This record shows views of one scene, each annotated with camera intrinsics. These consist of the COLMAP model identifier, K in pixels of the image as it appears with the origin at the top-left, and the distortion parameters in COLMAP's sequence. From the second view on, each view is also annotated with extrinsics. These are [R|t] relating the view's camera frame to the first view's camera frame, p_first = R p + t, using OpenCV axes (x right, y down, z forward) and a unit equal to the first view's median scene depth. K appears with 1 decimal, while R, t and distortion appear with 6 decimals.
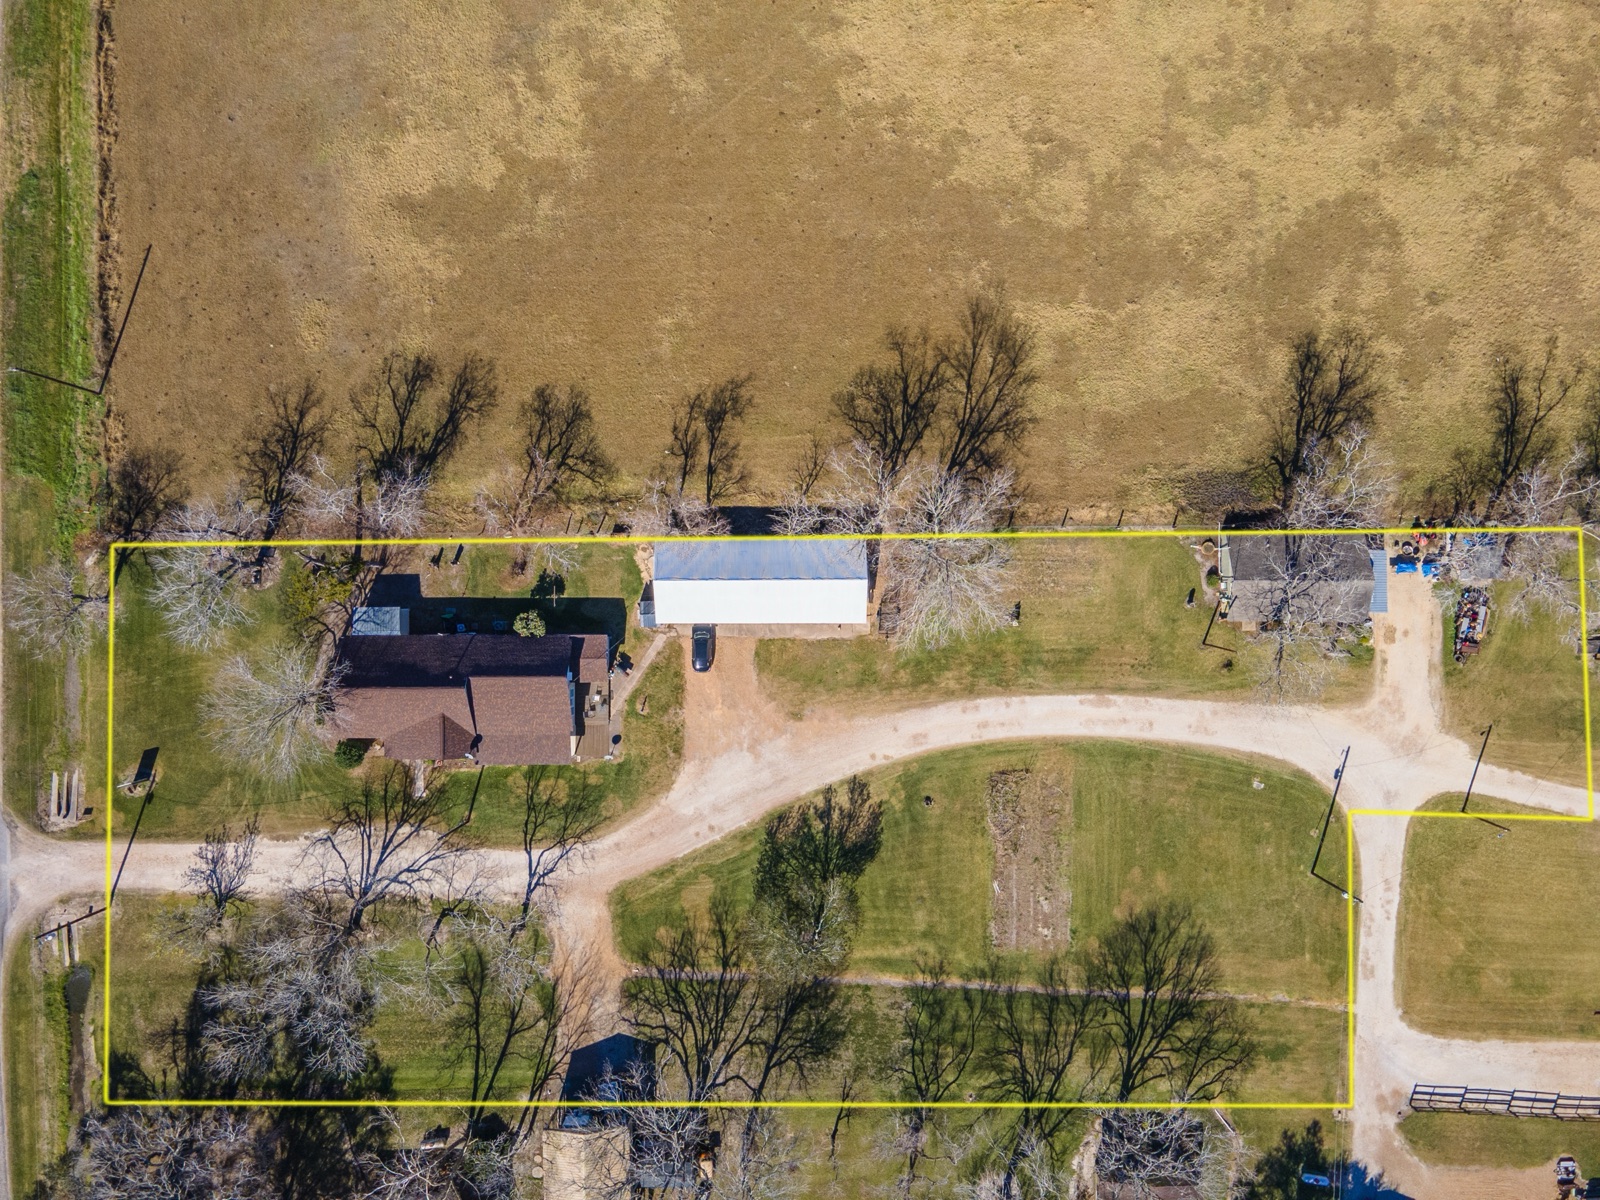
lens RADIAL K [[1223.8, 0, 788.6], [0, 1223.8, 600.6], [0, 0, 1]] dist [0.025573, 0.039518]
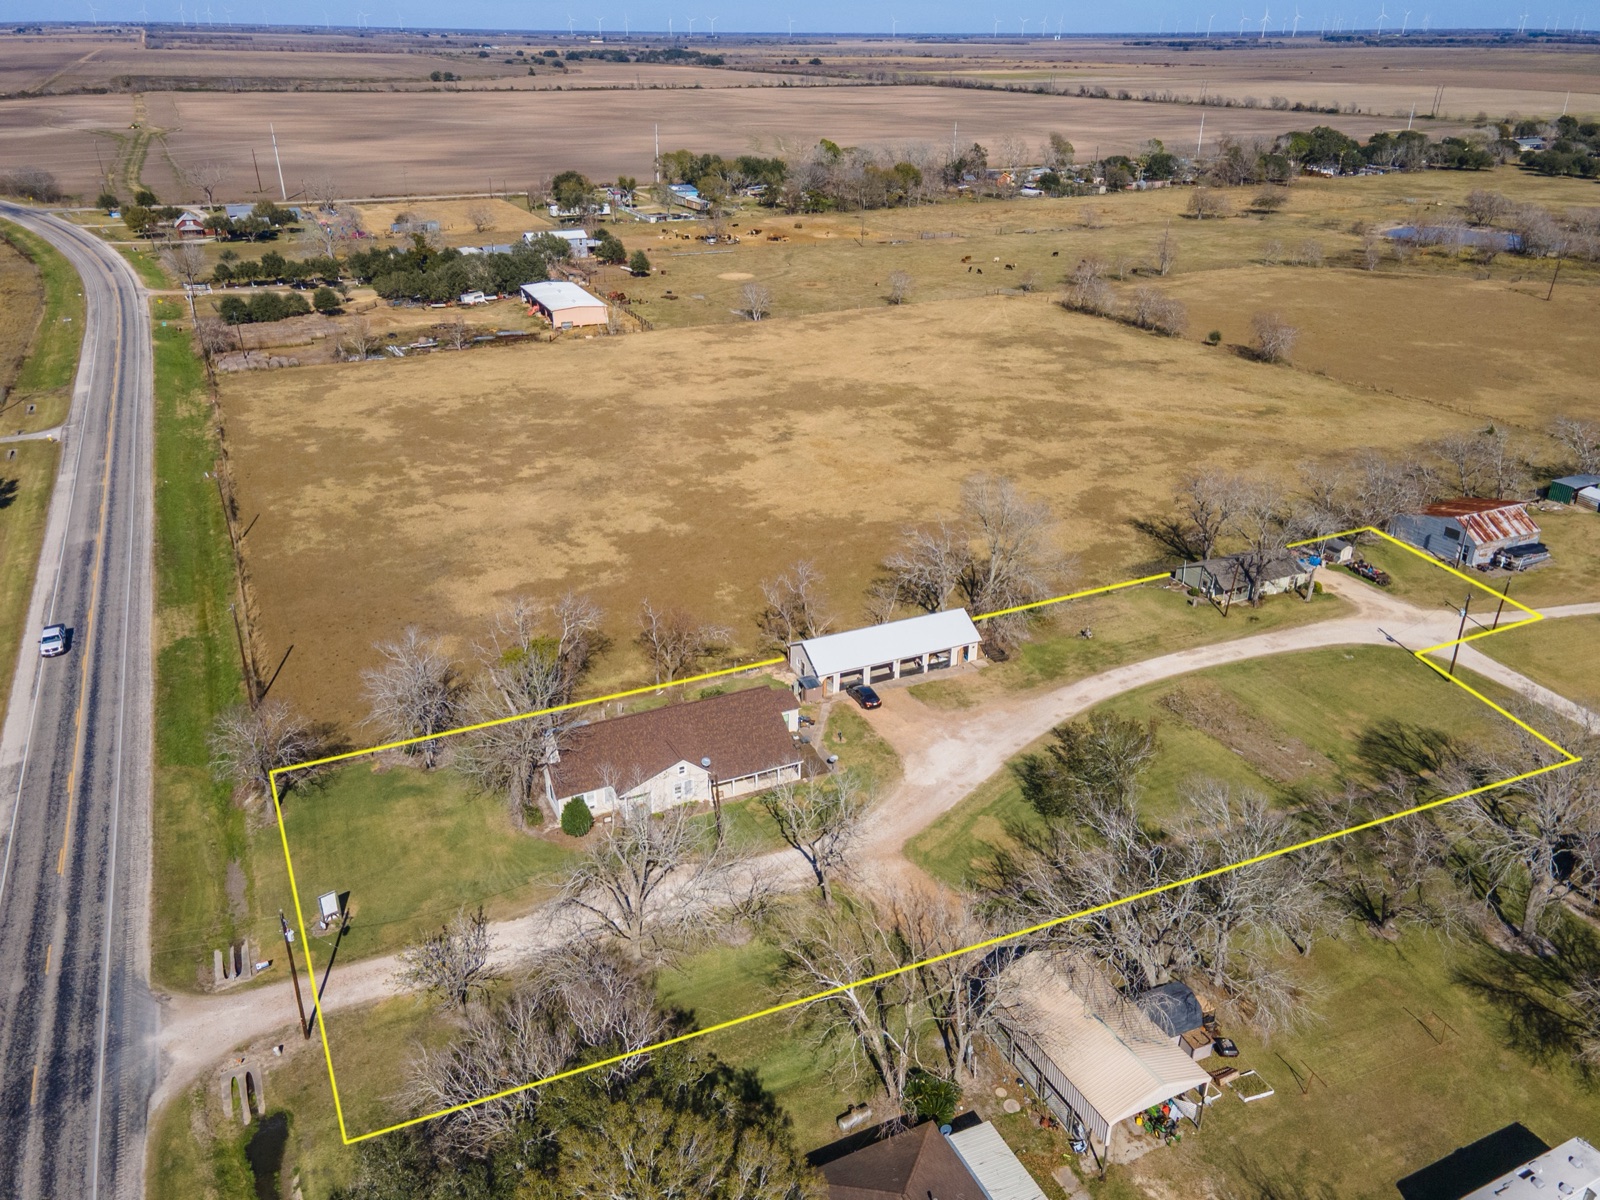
lens RADIAL K [[1223.8, 0, 788.6], [0, 1223.8, 600.6], [0, 0, 1]] dist [0.025573, 0.039518]
pose [[0.910304, -0.173254, 0.375938, -0.519689], [0.413919, 0.390261, -0.822416, 0.859386], [-0.004228, 0.904256, 0.426969, 0.460939]]
